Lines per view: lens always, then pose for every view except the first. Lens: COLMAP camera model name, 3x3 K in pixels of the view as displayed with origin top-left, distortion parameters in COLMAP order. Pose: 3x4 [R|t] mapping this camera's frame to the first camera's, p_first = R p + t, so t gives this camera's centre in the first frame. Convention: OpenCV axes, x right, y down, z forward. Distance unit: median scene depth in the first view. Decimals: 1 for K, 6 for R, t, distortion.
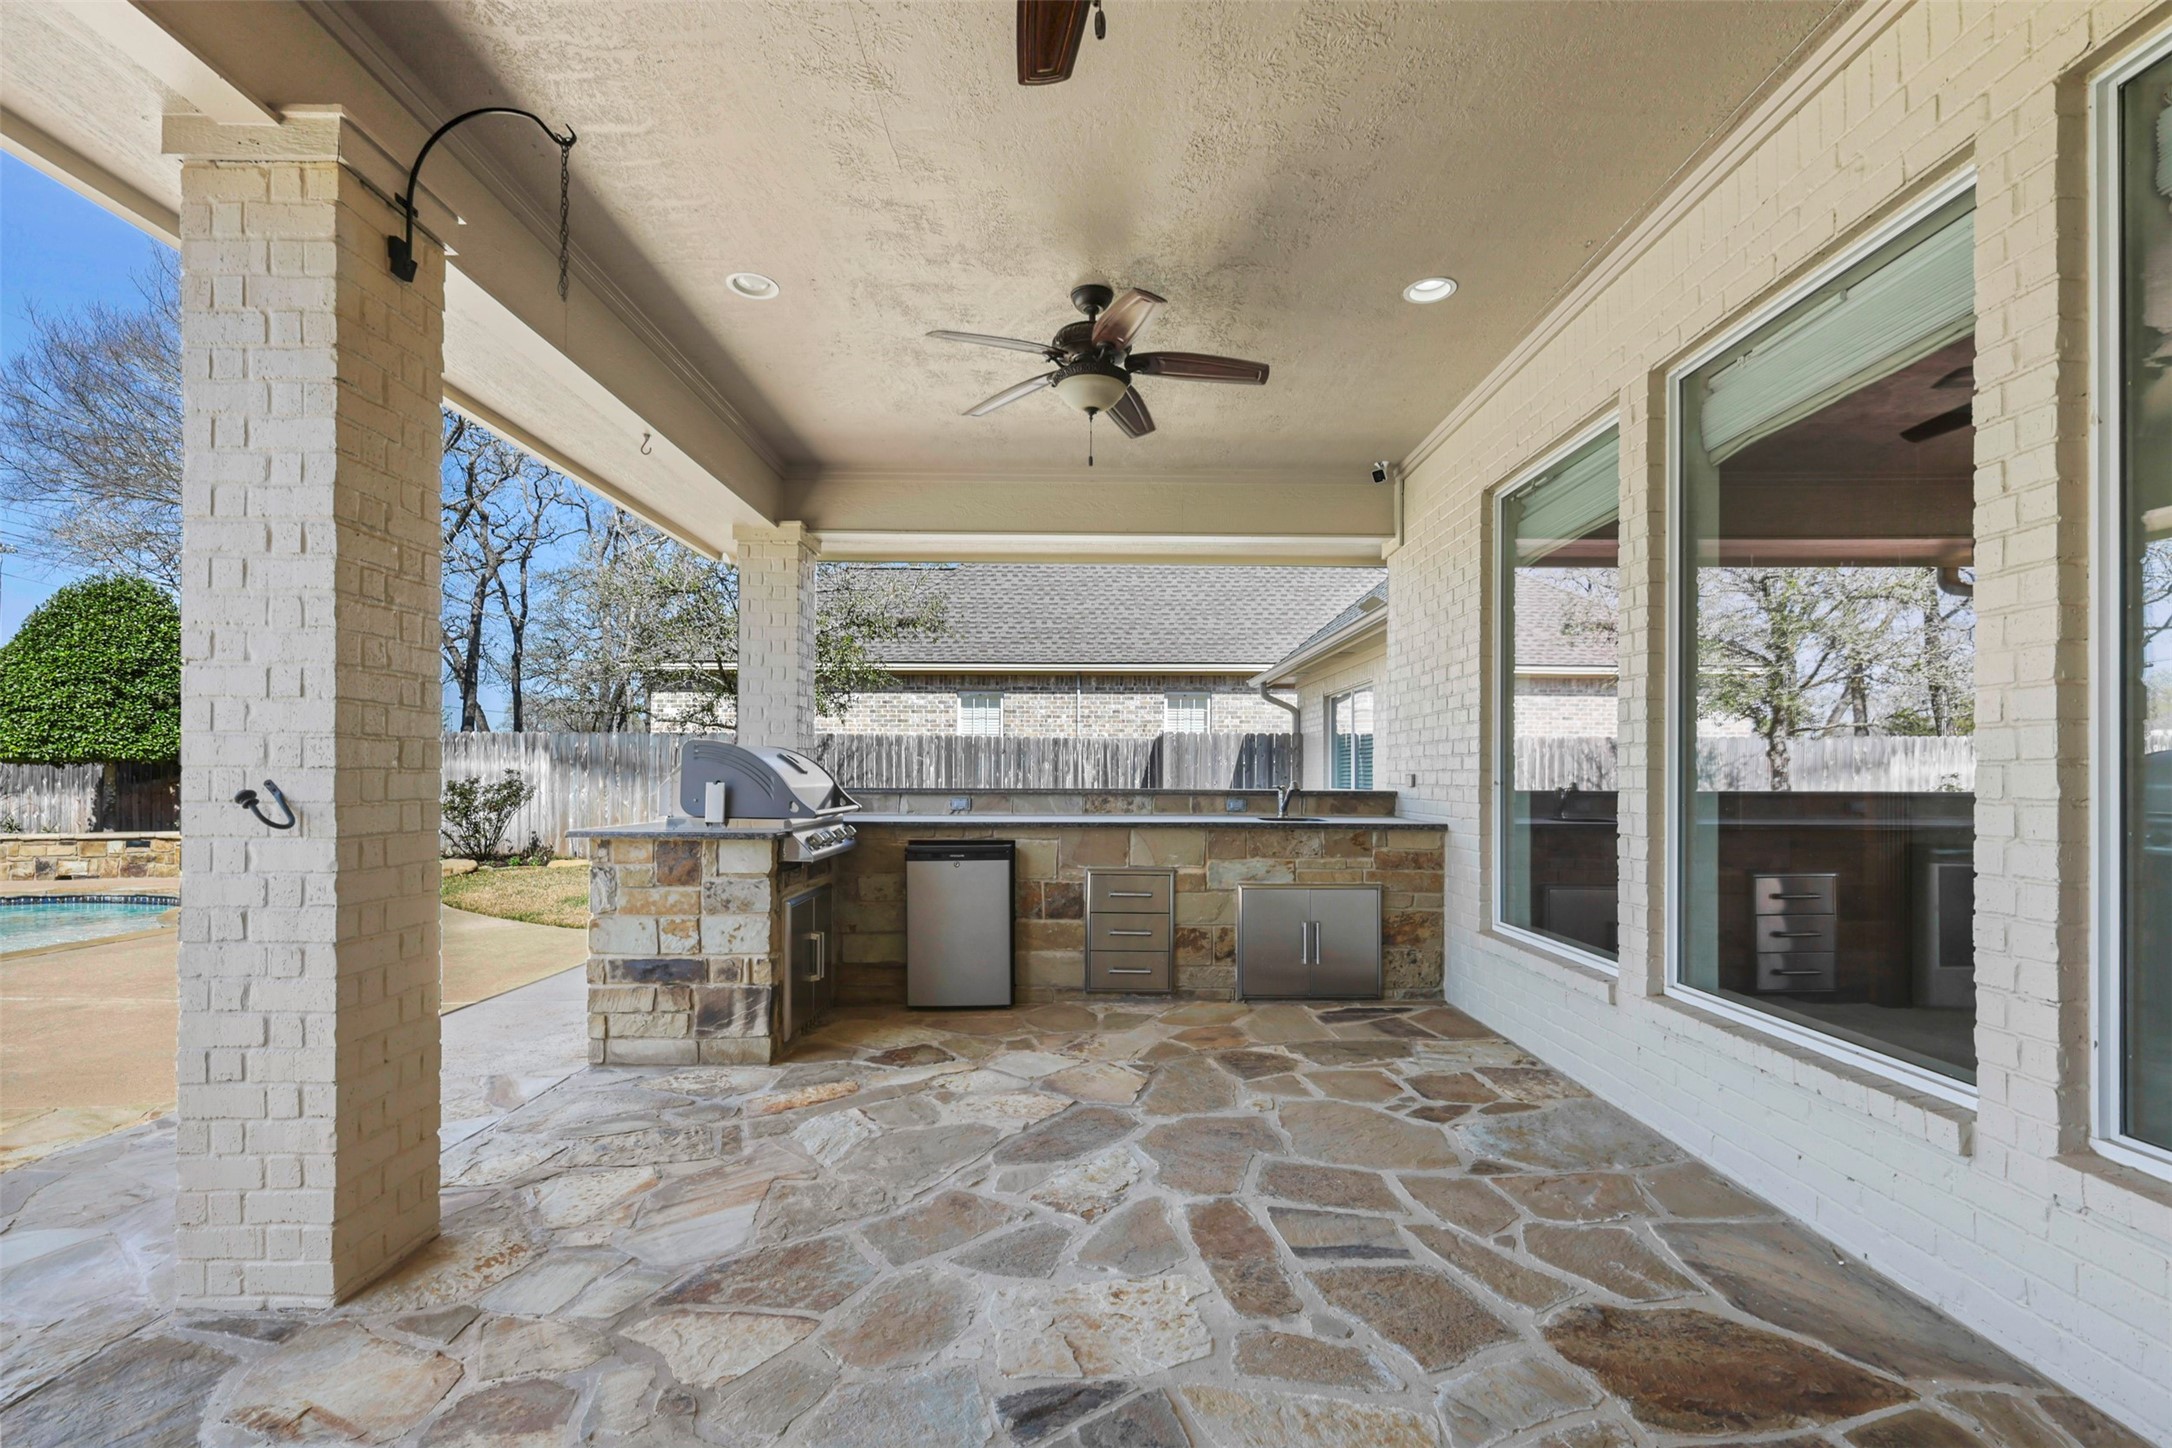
lens RADIAL K [[961.2, 0, 1081.5], [0, 961.2, 771.0], [0, 0, 1]] dist [0.002263, 0.000308]
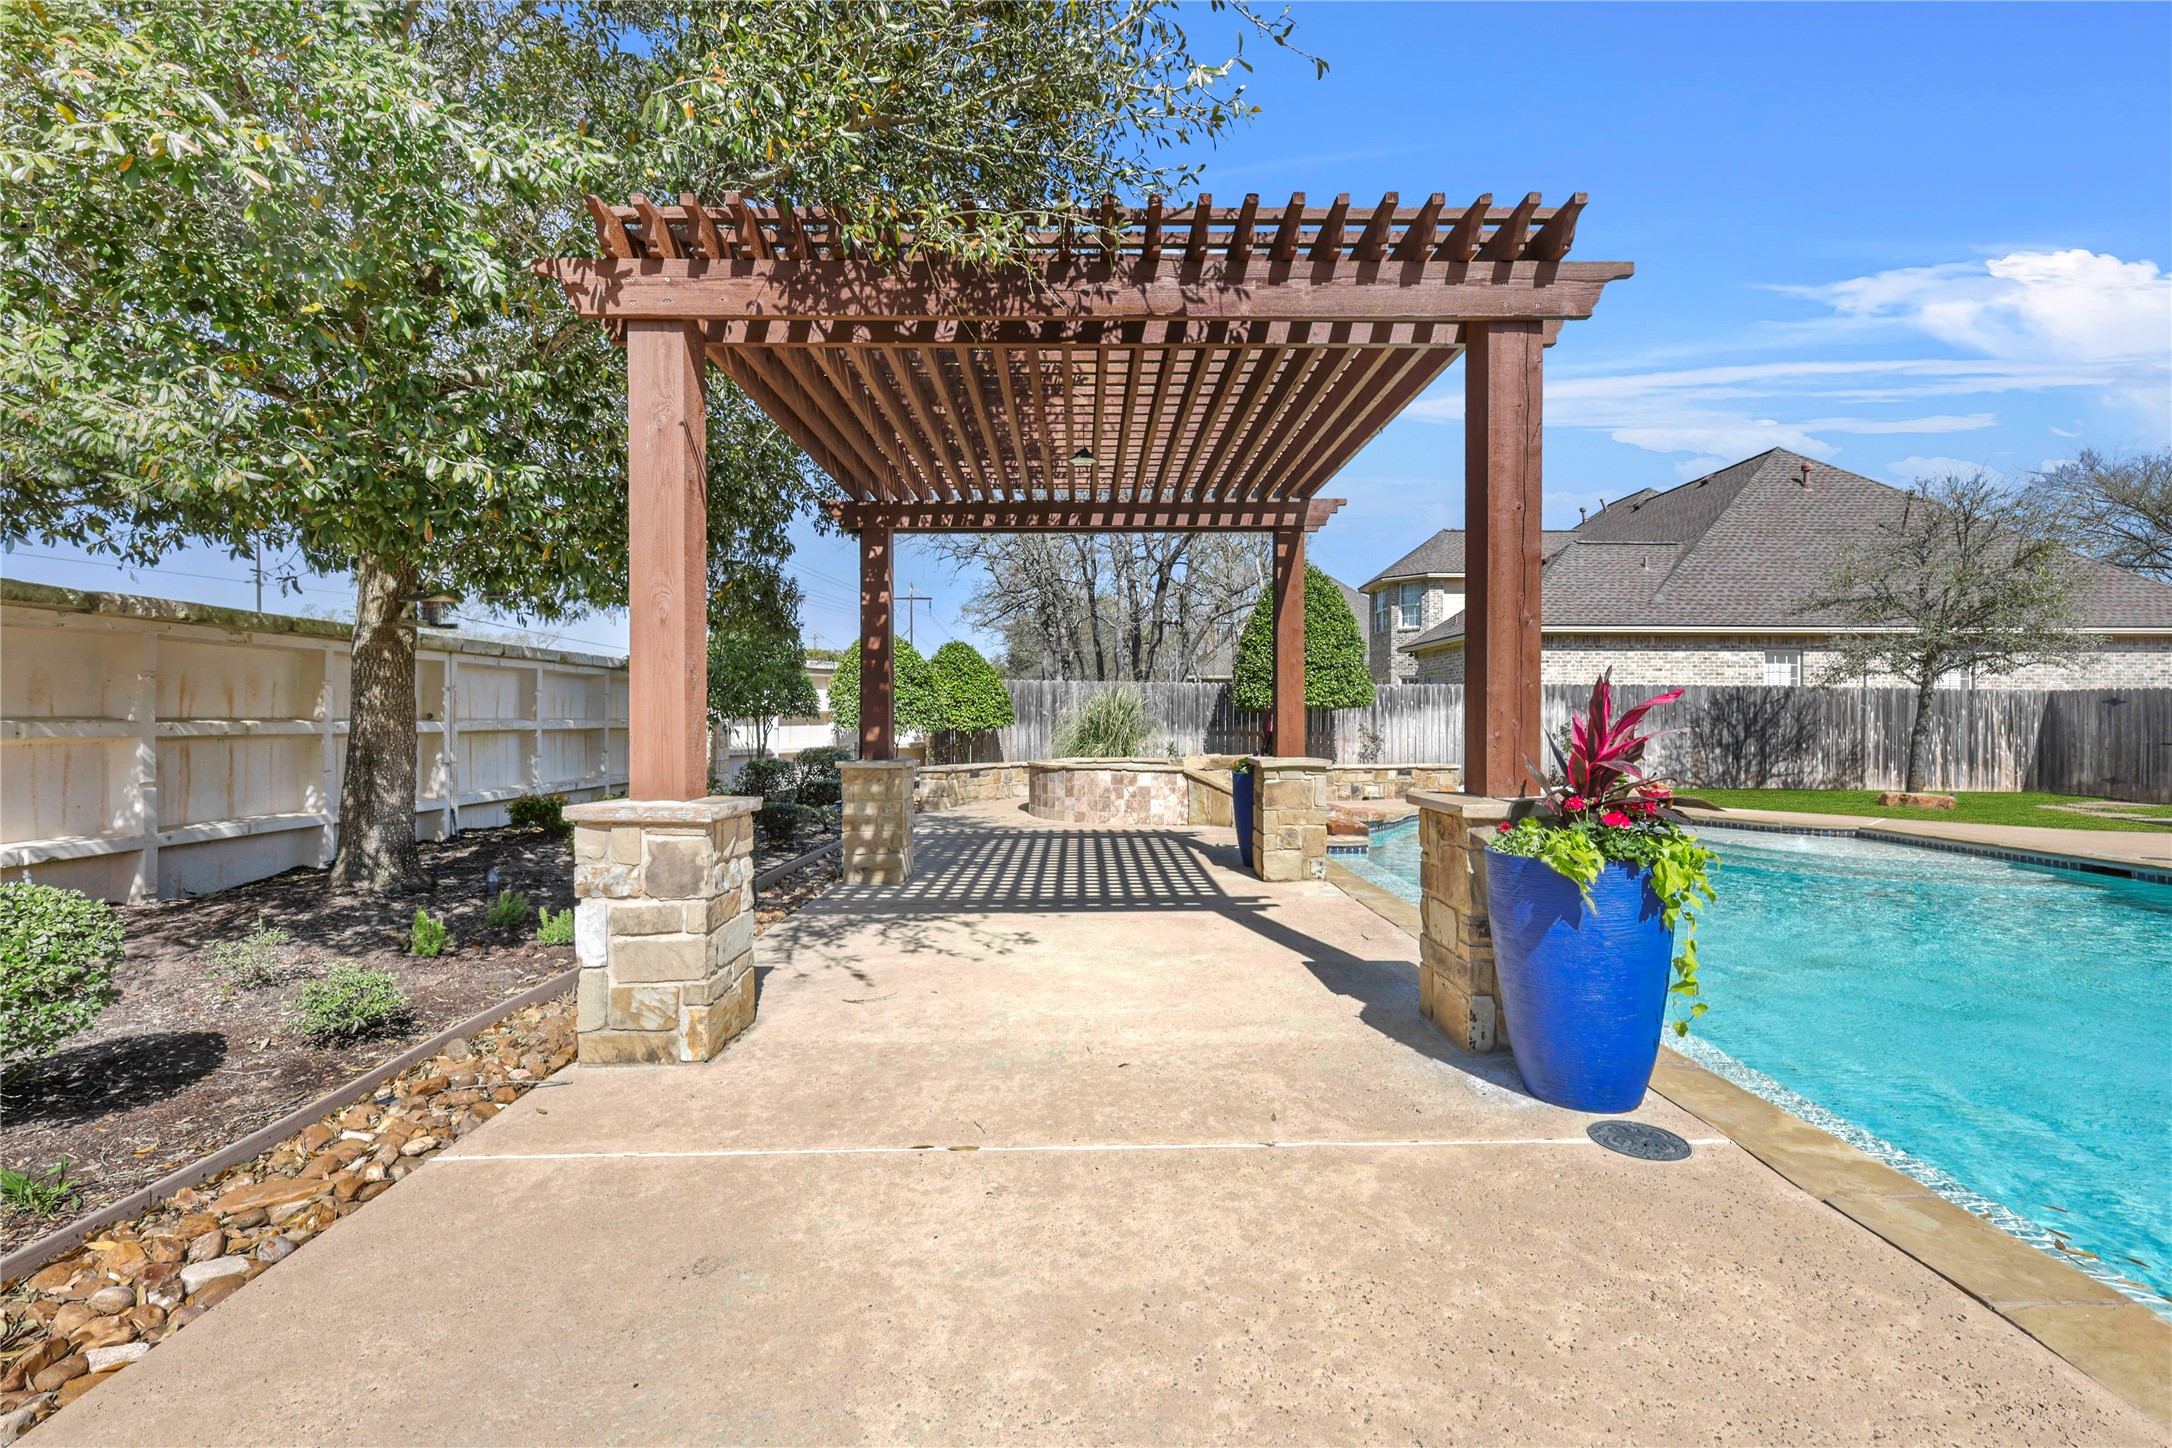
lens RADIAL K [[948.3, 0, 1103.0], [0, 948.3, 715.5], [0, 0, 1]] dist [0.000624, 0.000447]
pose [[0.999639, -0.001465, 0.026832, -3.162254], [0.001542, 0.999995, -0.002843, 0.002561], [-0.026828, 0.002883, 0.999636, -0.504037]]
